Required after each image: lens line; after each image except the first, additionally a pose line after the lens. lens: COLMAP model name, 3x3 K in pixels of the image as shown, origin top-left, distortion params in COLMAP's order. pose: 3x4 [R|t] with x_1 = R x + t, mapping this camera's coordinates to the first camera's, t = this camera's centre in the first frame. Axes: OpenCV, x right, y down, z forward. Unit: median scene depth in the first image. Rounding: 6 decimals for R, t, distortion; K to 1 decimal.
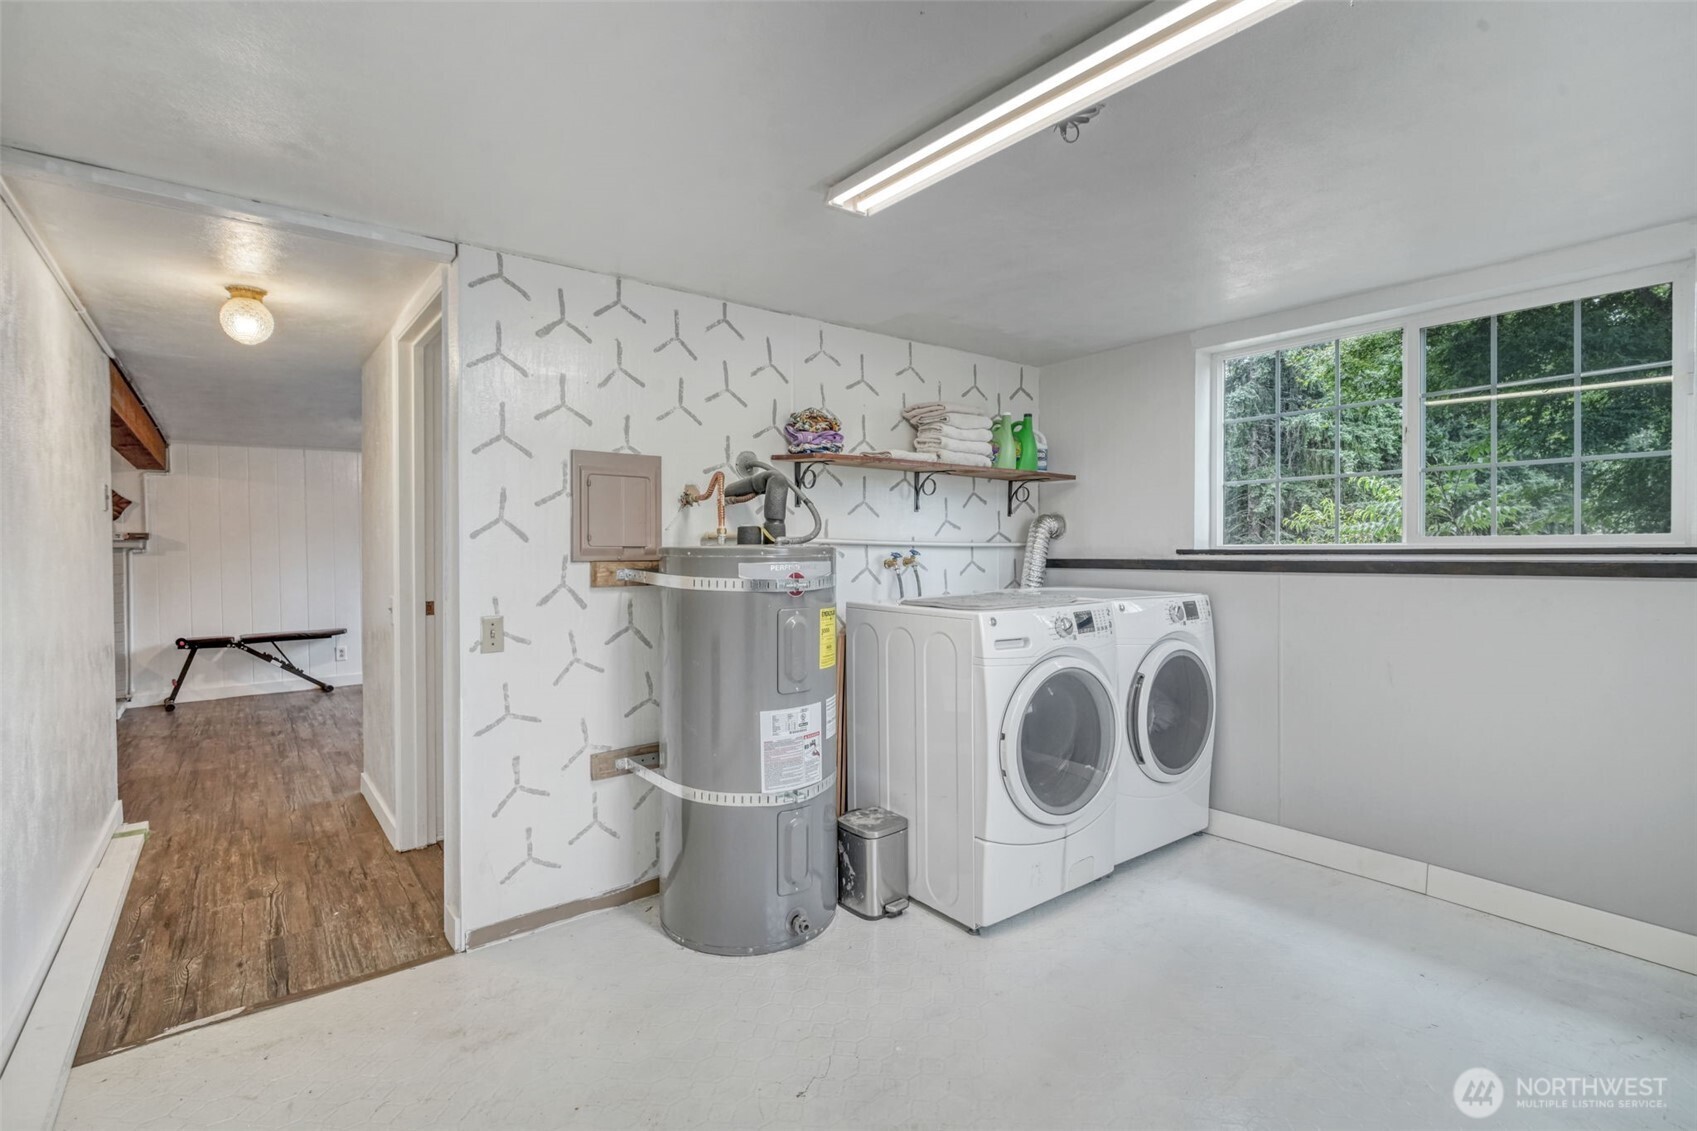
lens RADIAL K [[801.6, 0, 848.7], [0, 801.6, 558.2], [0, 0, 1]] dist [-0.002985, -0.000623]
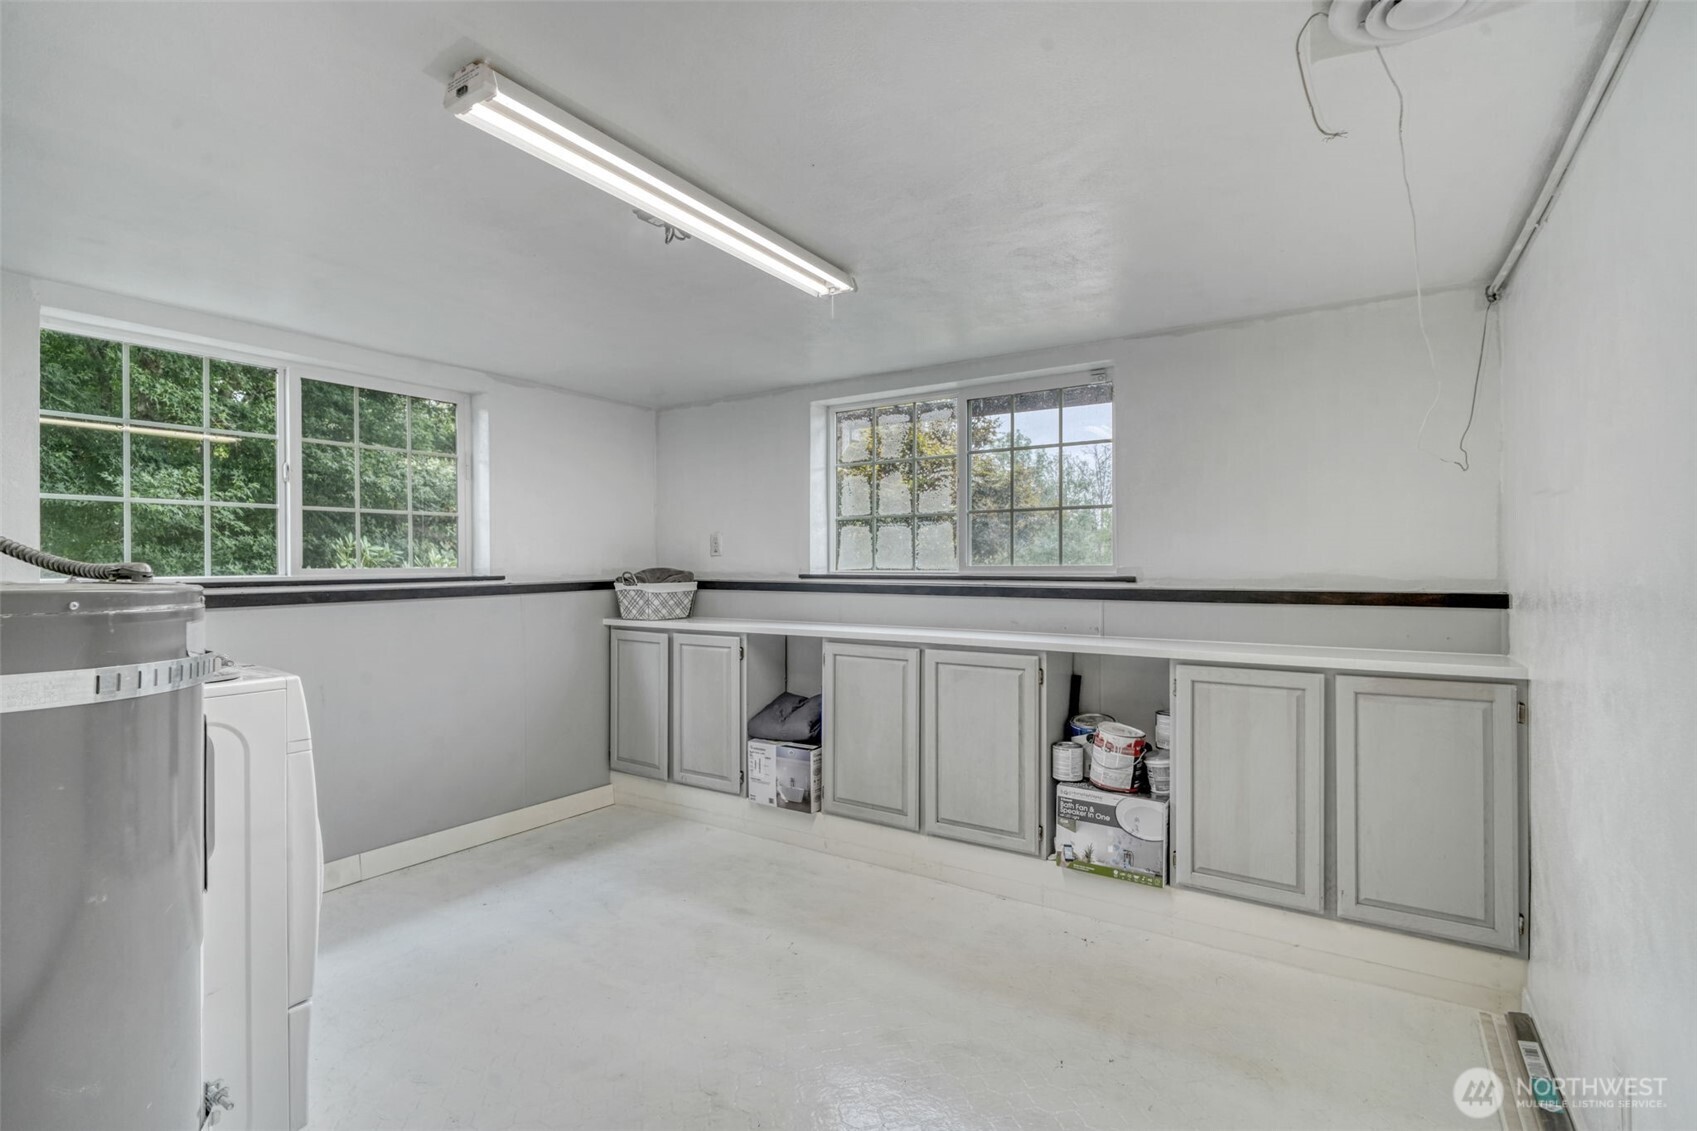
lens RADIAL K [[781.3, 0, 848.5], [0, 781.3, 565.5], [0, 0, 1]] dist [-0.001211, -0.000147]
pose [[-0.321988, 0.009548, 0.946695, -0.774372], [0.026397, 0.999651, -0.001104, -0.016982], [-0.946376, 0.024634, -0.322128, 0.939284]]
